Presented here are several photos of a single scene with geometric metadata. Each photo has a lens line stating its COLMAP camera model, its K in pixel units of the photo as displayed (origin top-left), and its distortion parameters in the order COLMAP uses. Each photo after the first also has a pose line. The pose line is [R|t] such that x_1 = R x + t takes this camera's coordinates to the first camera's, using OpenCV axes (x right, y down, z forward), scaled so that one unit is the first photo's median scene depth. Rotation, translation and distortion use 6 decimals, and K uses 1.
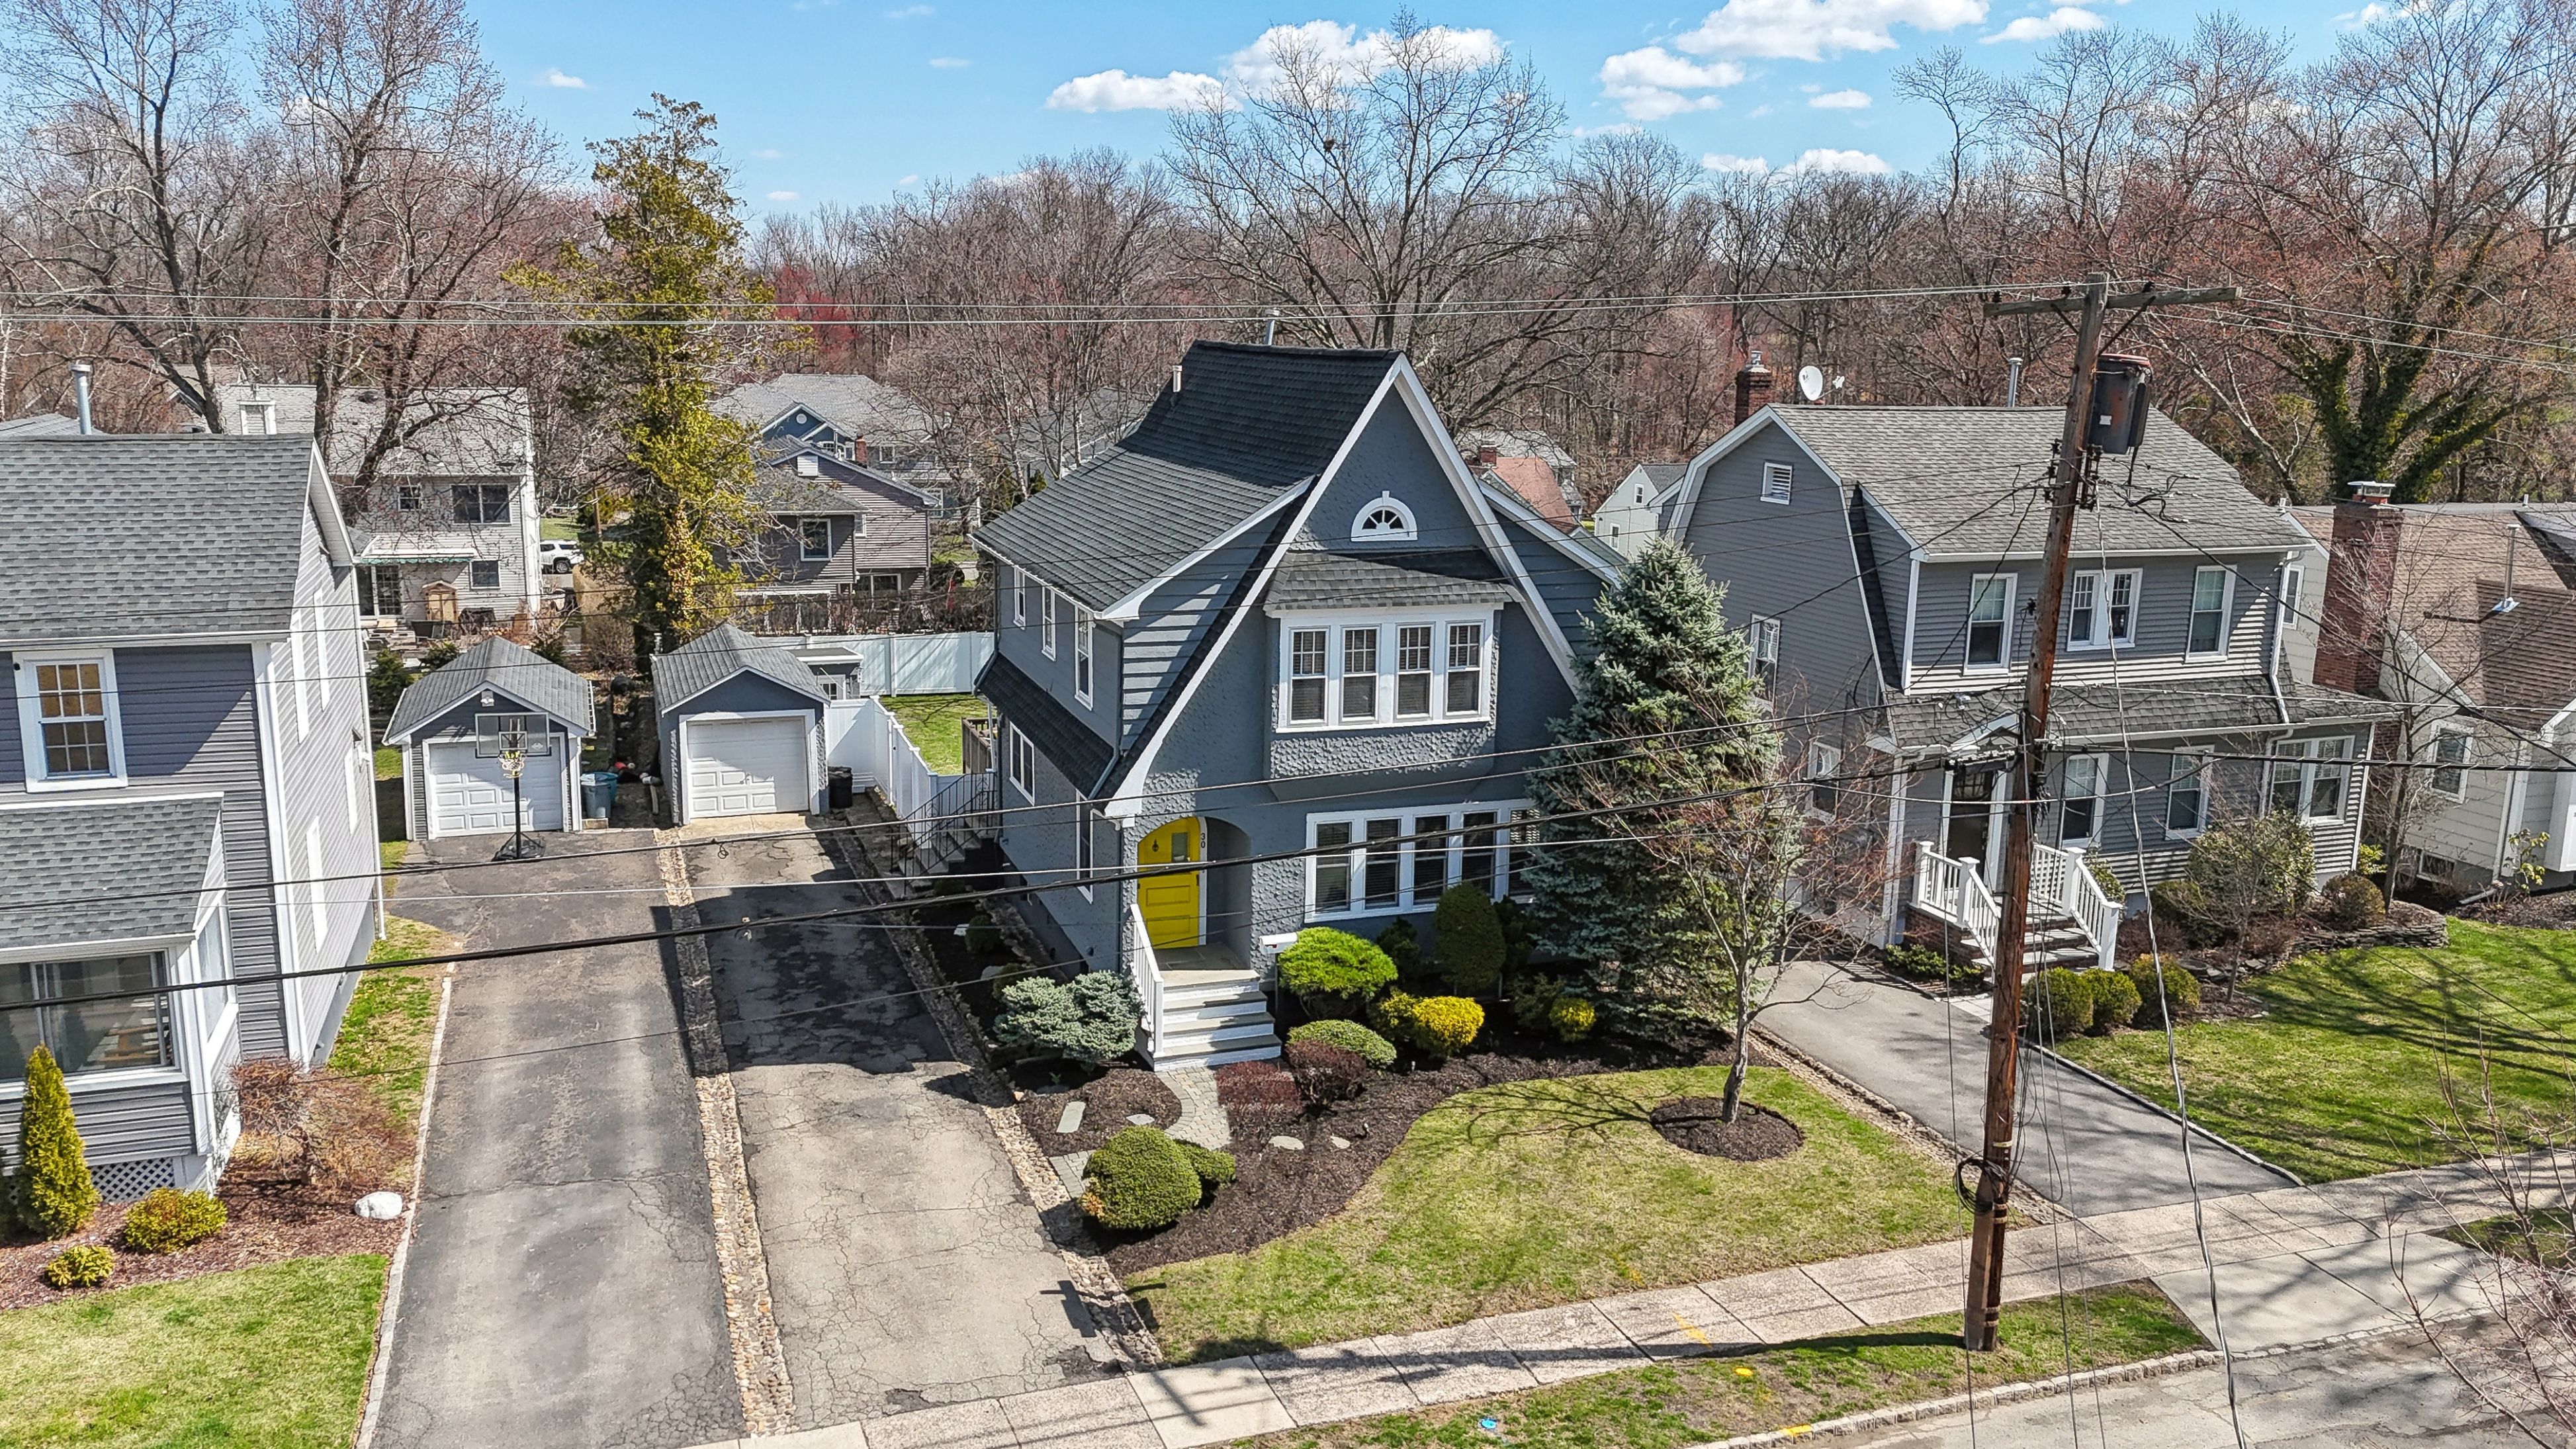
lens RADIAL K [[1834.5, 0, 1328.8], [0, 1834.5, 681.3], [0, 0, 1]] dist [0.027371, -0.001715]
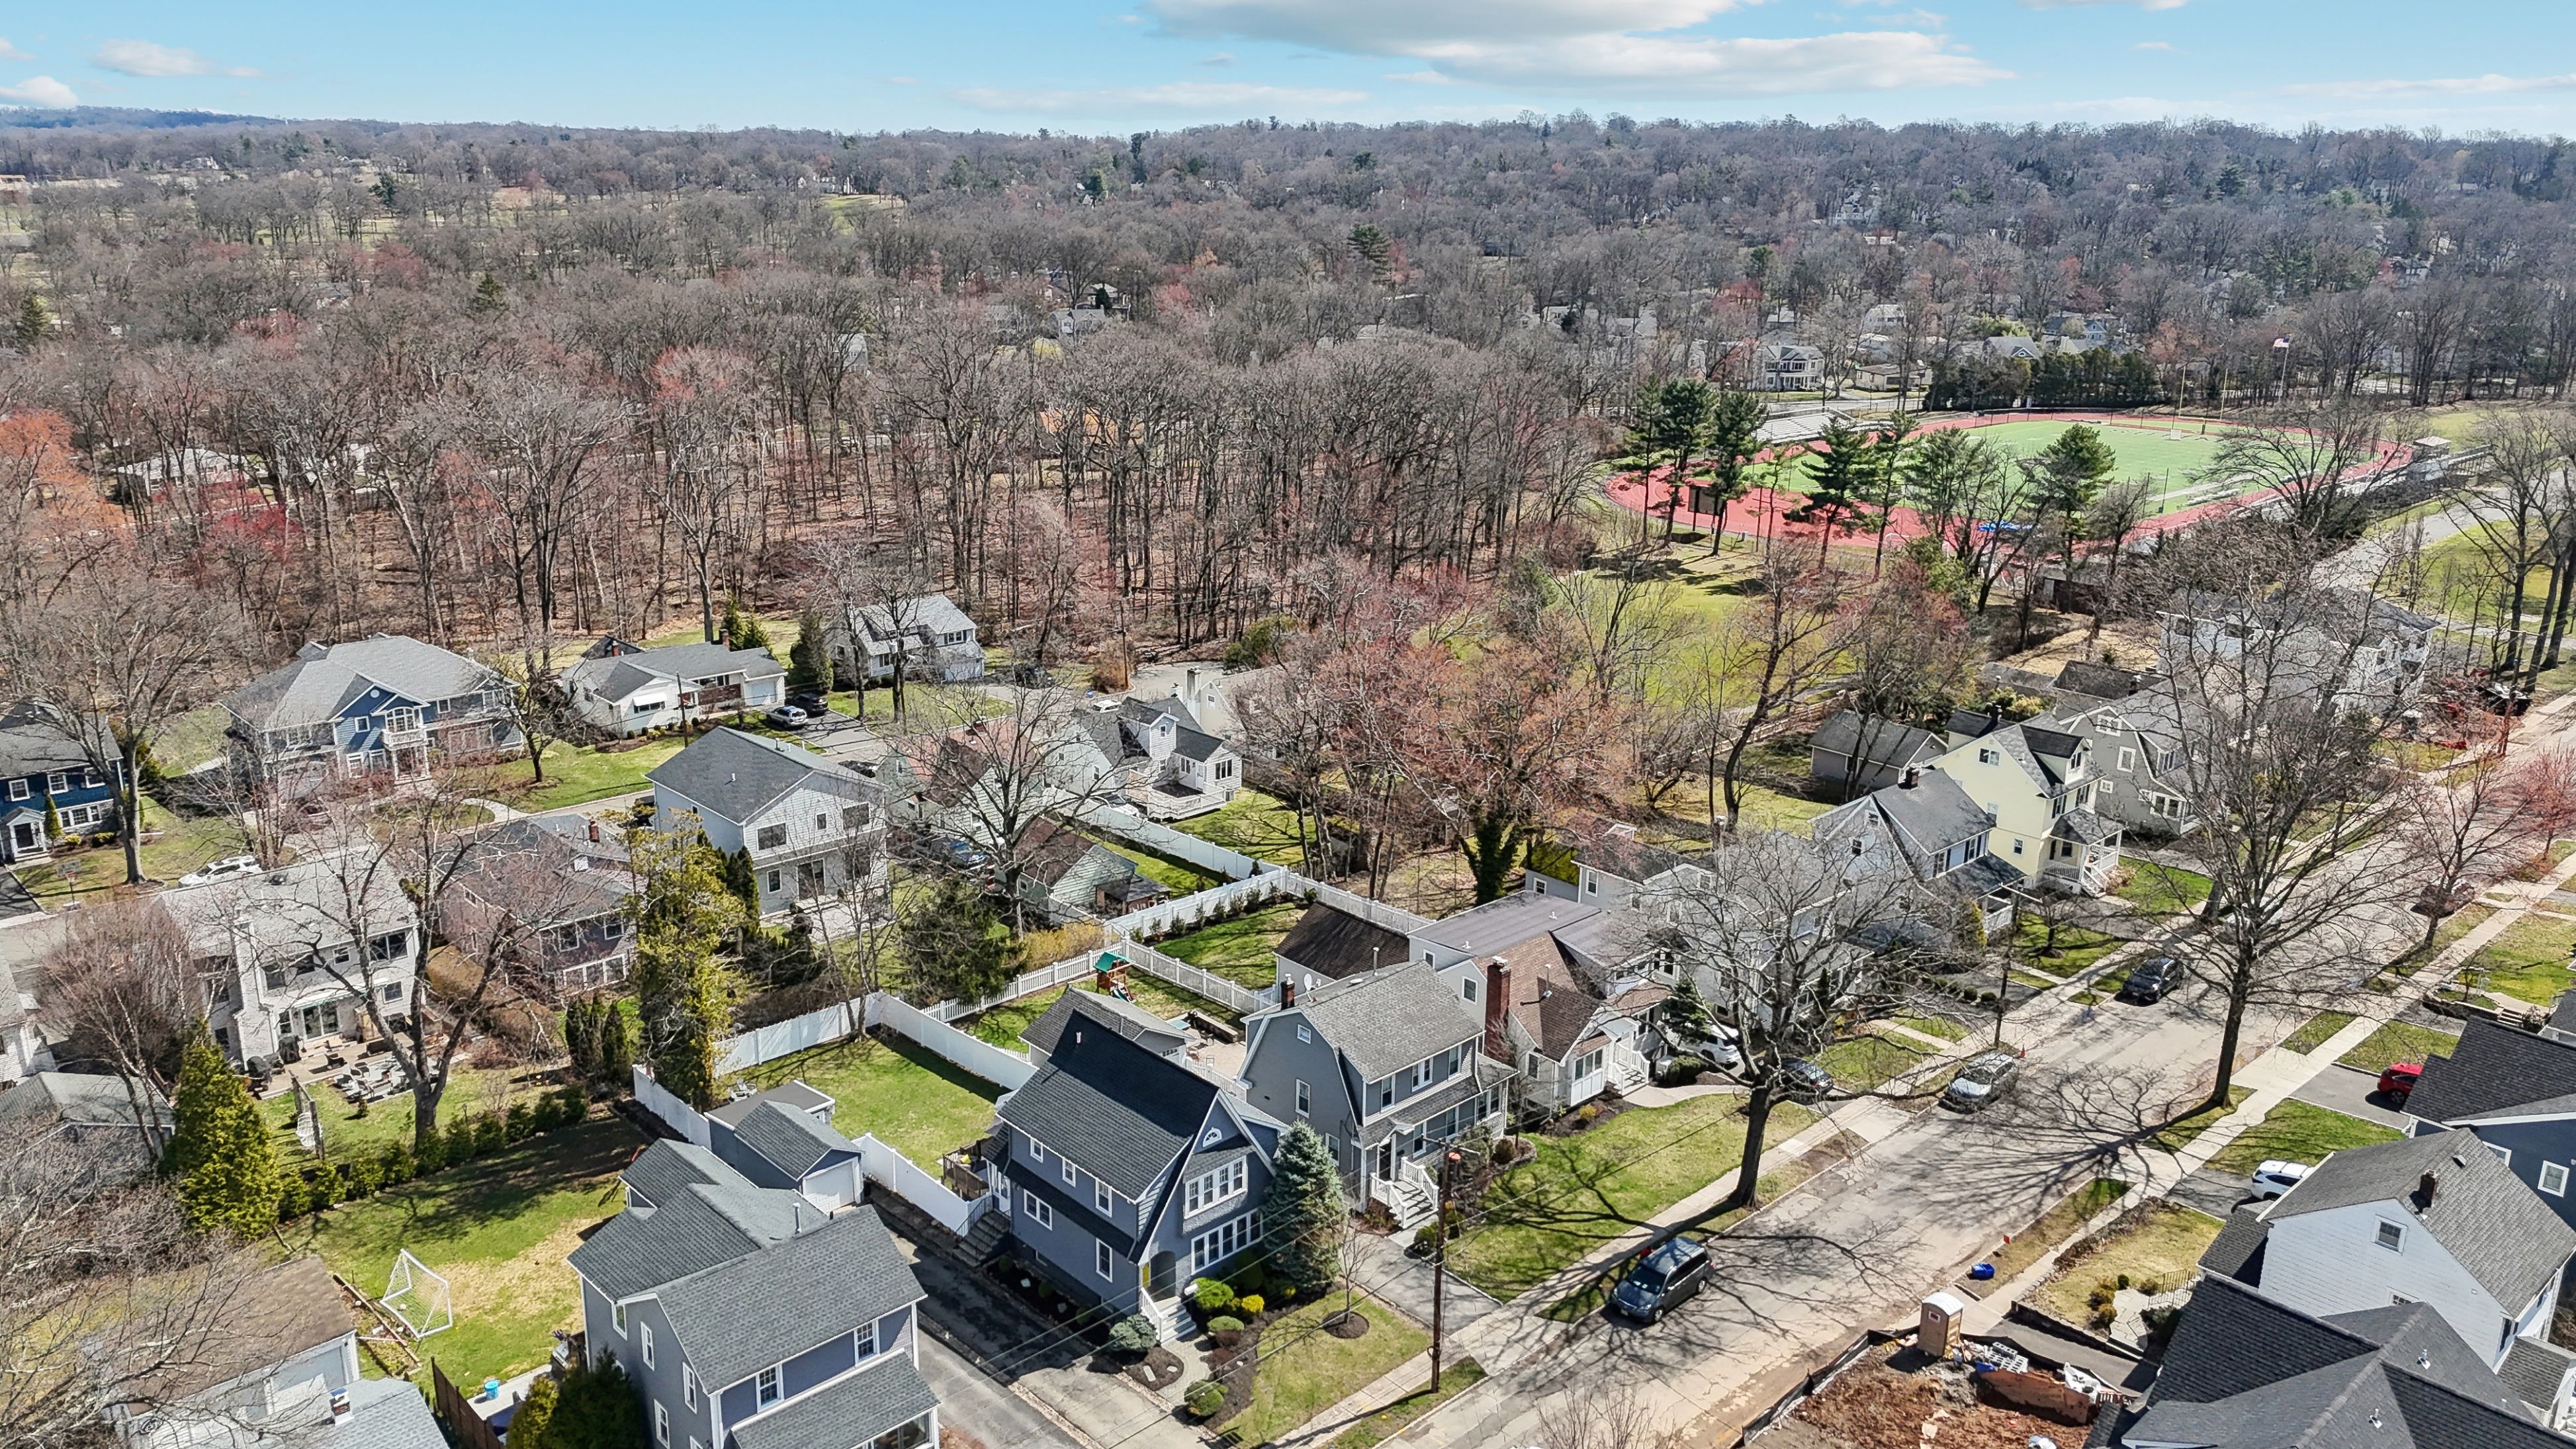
lens RADIAL K [[1824.8, 0, 1284.9], [0, 1824.8, 650.5], [0, 0, 1]] dist [0.024434, -0.003905]
pose [[0.915308, -0.099417, 0.390291, -0.898904], [0.065485, 0.992896, 0.099341, -1.110384], [-0.397395, -0.065370, 0.915316, -1.598282]]
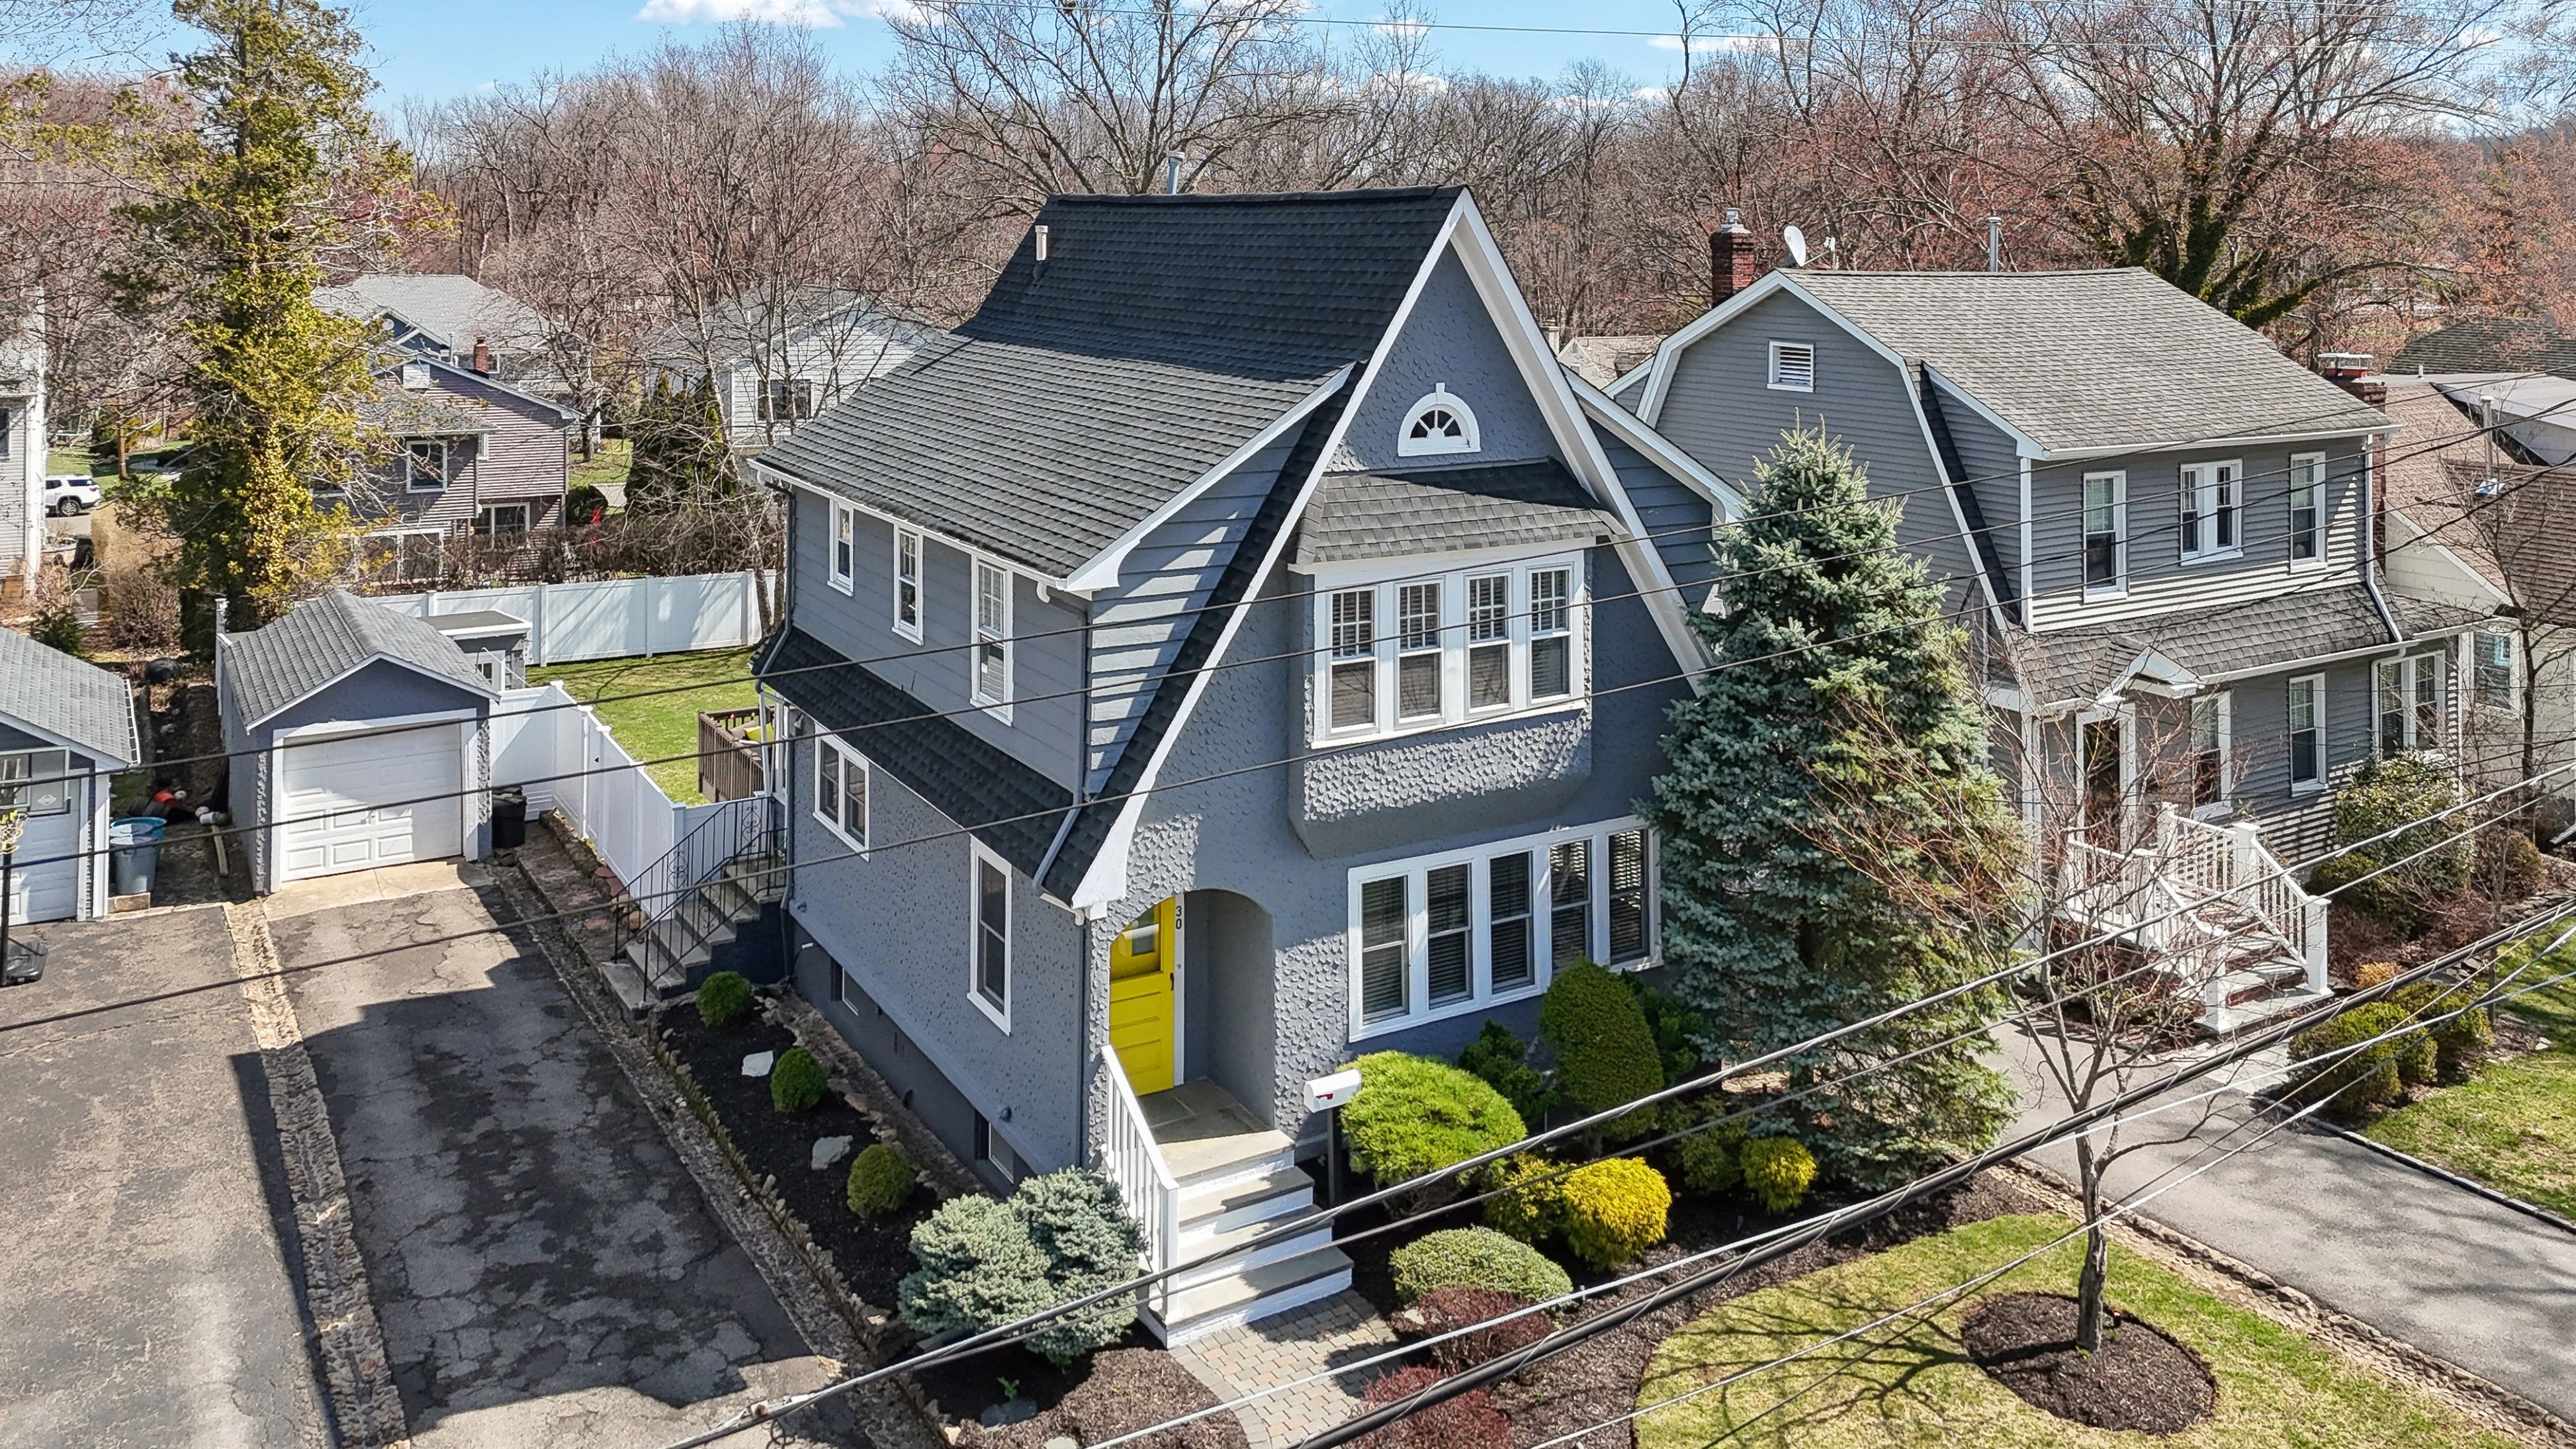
lens RADIAL K [[1819.9, 0, 1282.5], [0, 1819.9, 219.1], [0, 0, 1]] dist [0.010414, -0.002186]
pose [[0.980592, -0.005542, 0.195982, -0.165041], [0.043591, 0.980744, -0.190371, -0.035162], [-0.191153, 0.195219, 0.961951, 0.322400]]
